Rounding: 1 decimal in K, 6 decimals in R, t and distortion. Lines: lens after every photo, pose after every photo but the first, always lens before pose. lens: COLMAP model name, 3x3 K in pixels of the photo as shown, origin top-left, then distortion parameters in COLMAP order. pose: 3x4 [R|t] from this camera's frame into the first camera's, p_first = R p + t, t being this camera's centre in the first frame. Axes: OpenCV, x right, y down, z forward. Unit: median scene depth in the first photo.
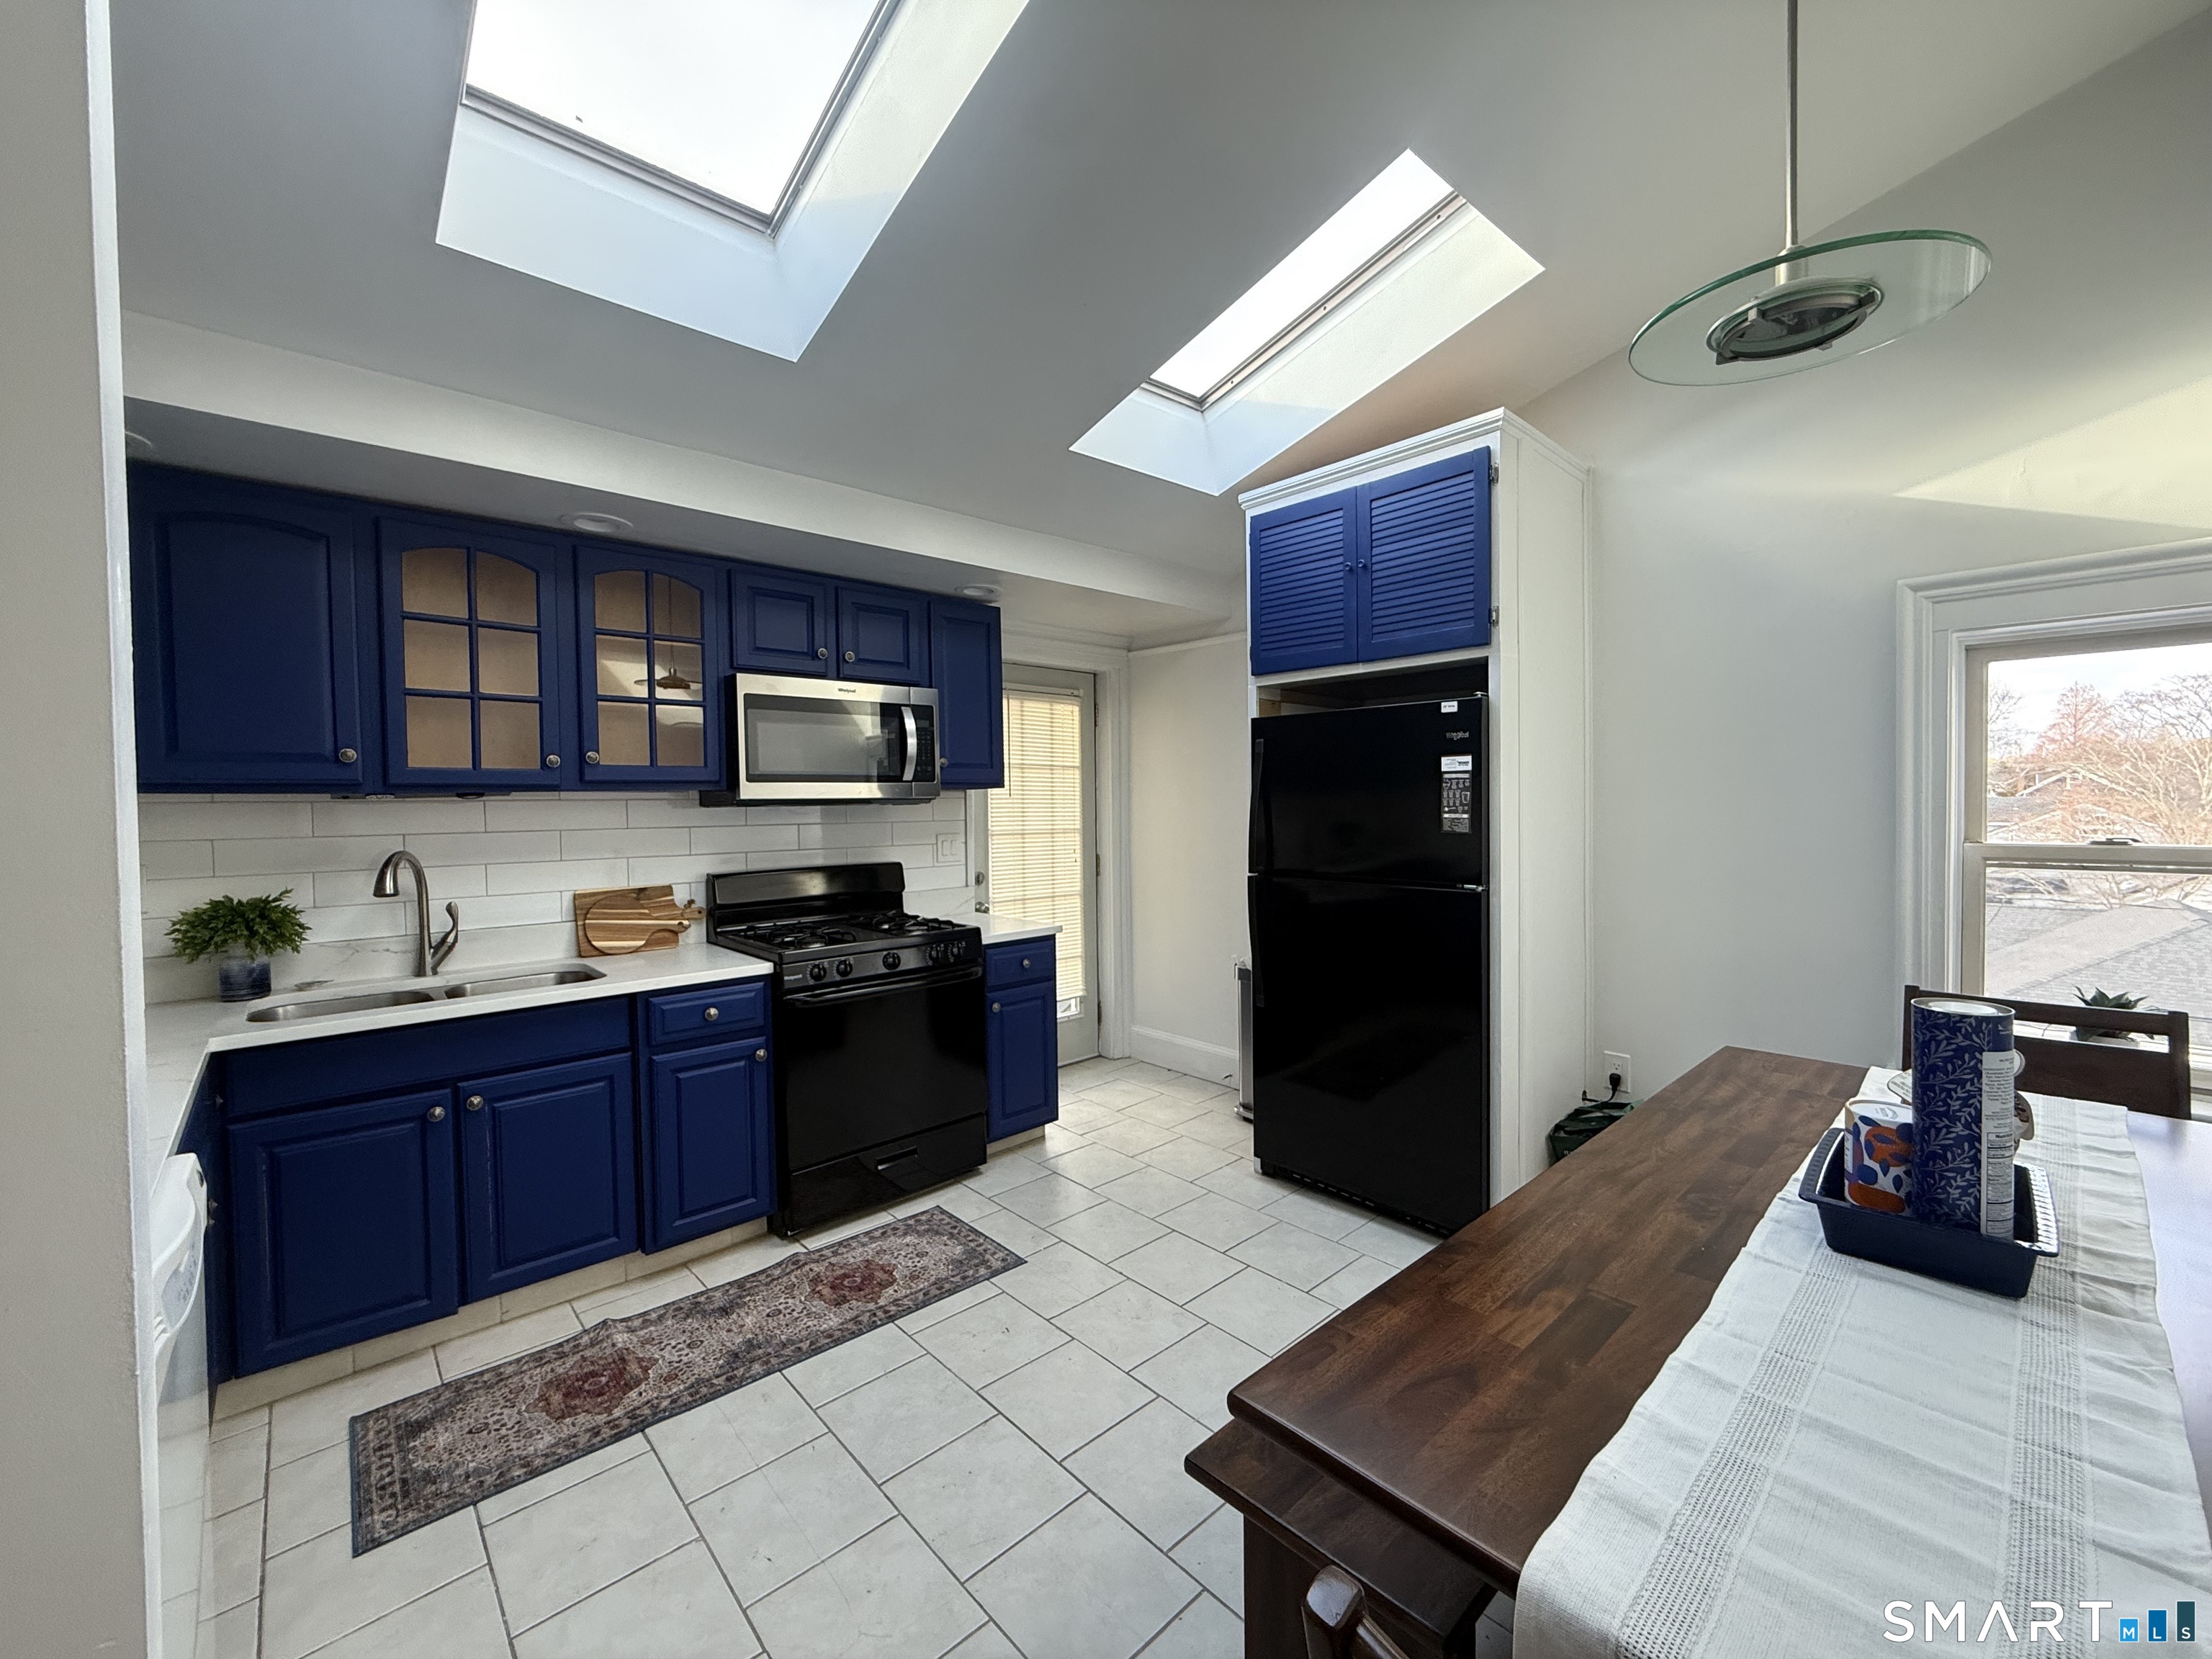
lens RADIAL K [[876.9, 0, 1105.2], [0, 876.9, 827.6], [0, 0, 1]] dist [0.000672, -0.000541]
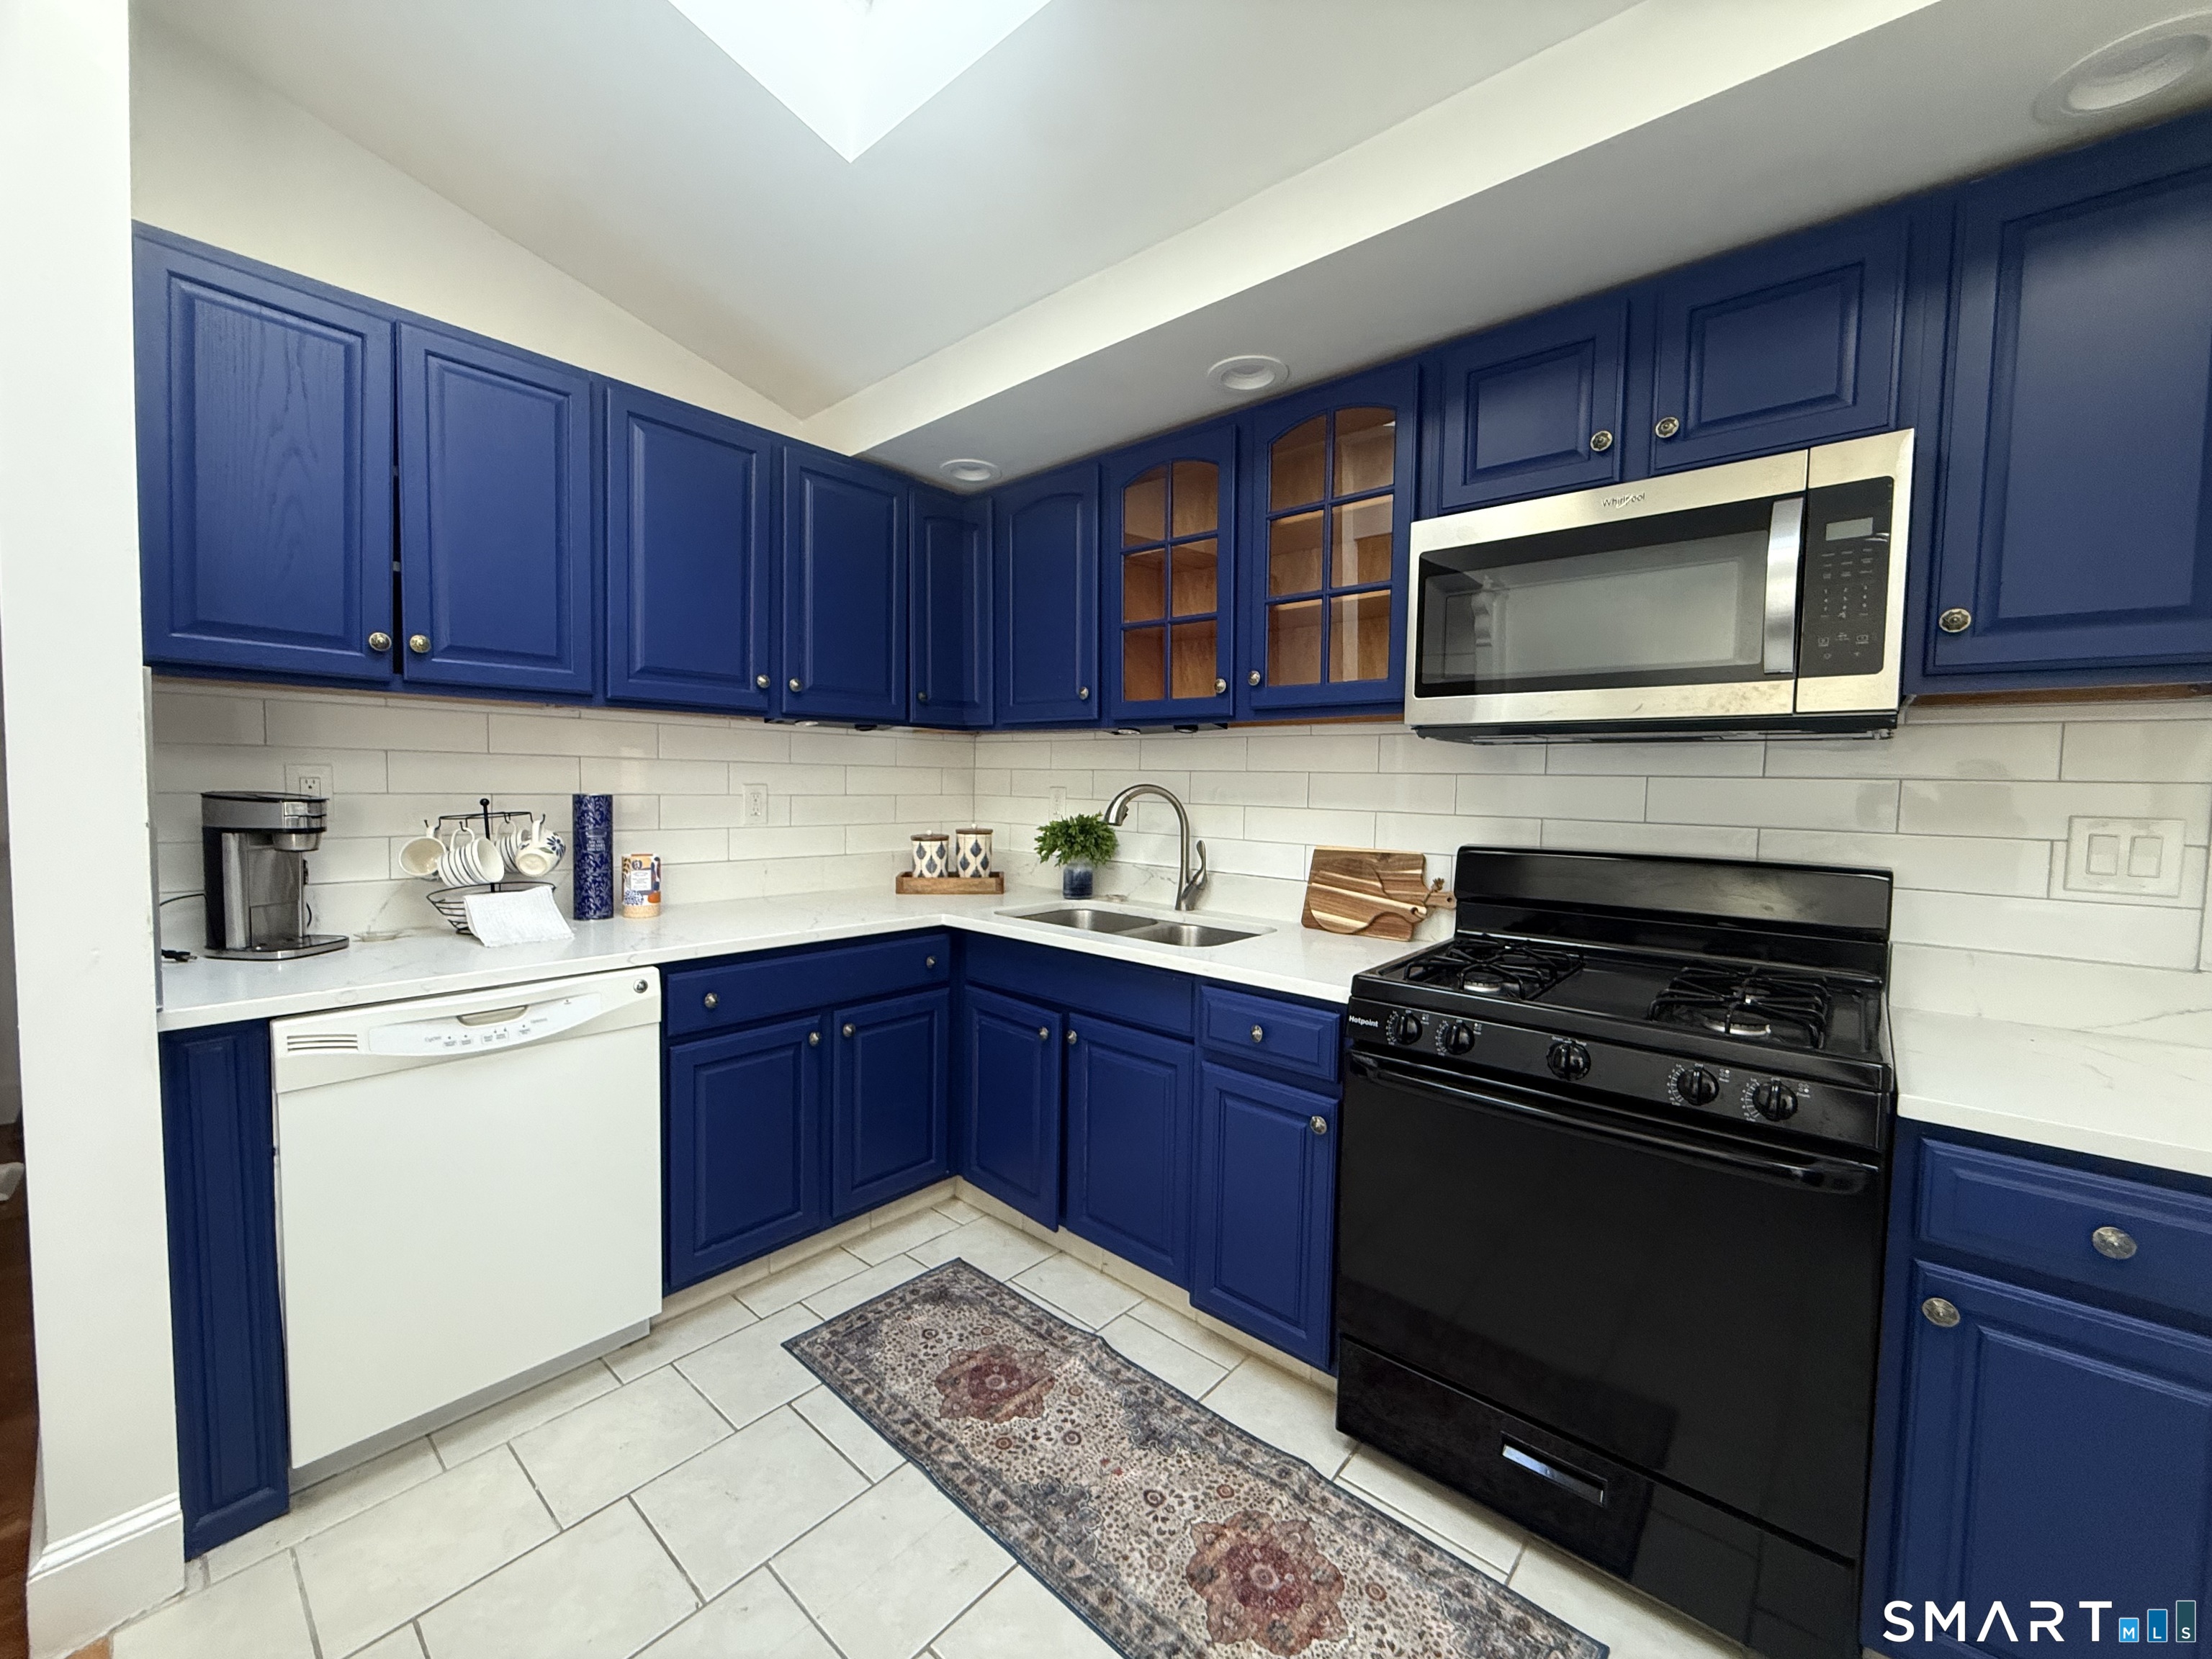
lens RADIAL K [[876.9, 0, 1108.8], [0, 876.9, 826.6], [0, 0, 1]] dist [0.000672, -0.000541]
pose [[0.110153, 0.070996, -0.991376, 0.215637], [-0.050604, 0.996553, 0.065745, 0.011060], [0.992626, 0.042925, 0.113366, 0.804390]]
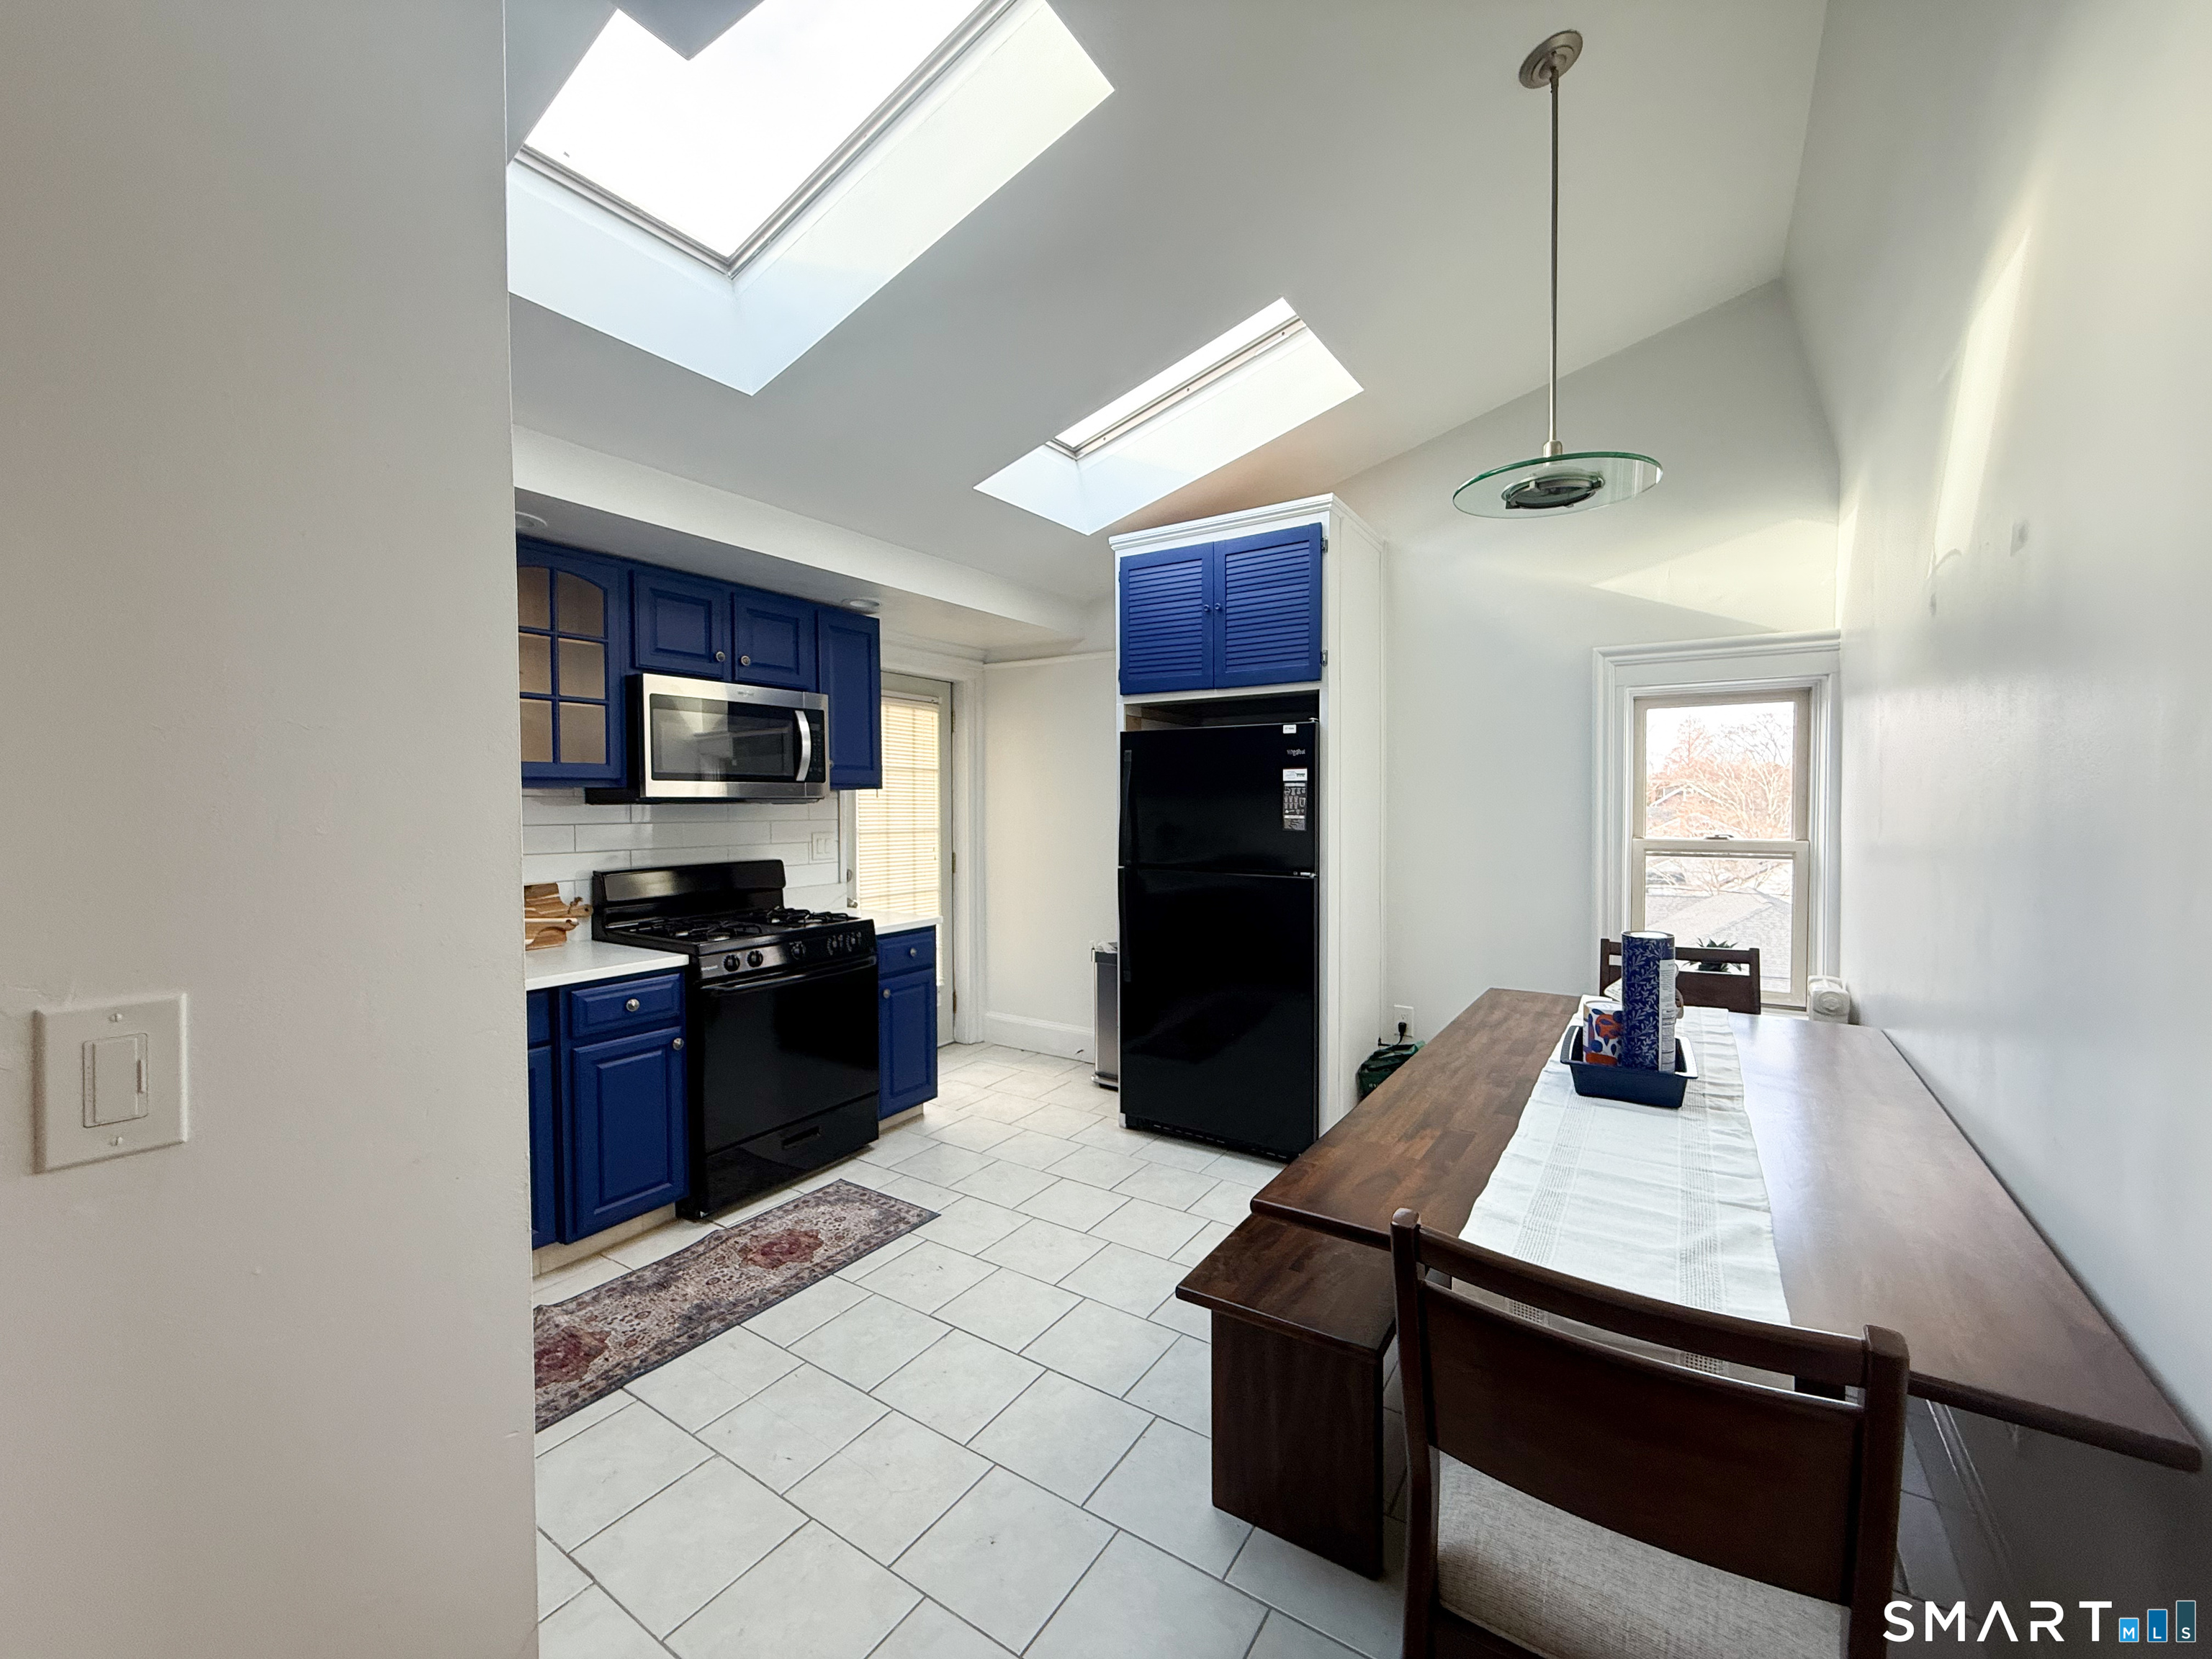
lens RADIAL K [[876.9, 0, 1104.9], [0, 876.9, 827.7], [0, 0, 1]] dist [0.000672, -0.000541]
pose [[0.969337, 0.002897, 0.245717, -0.166425], [-0.002202, 0.999993, -0.003103, 0.006001], [-0.245724, 0.002467, 0.969337, -0.136686]]
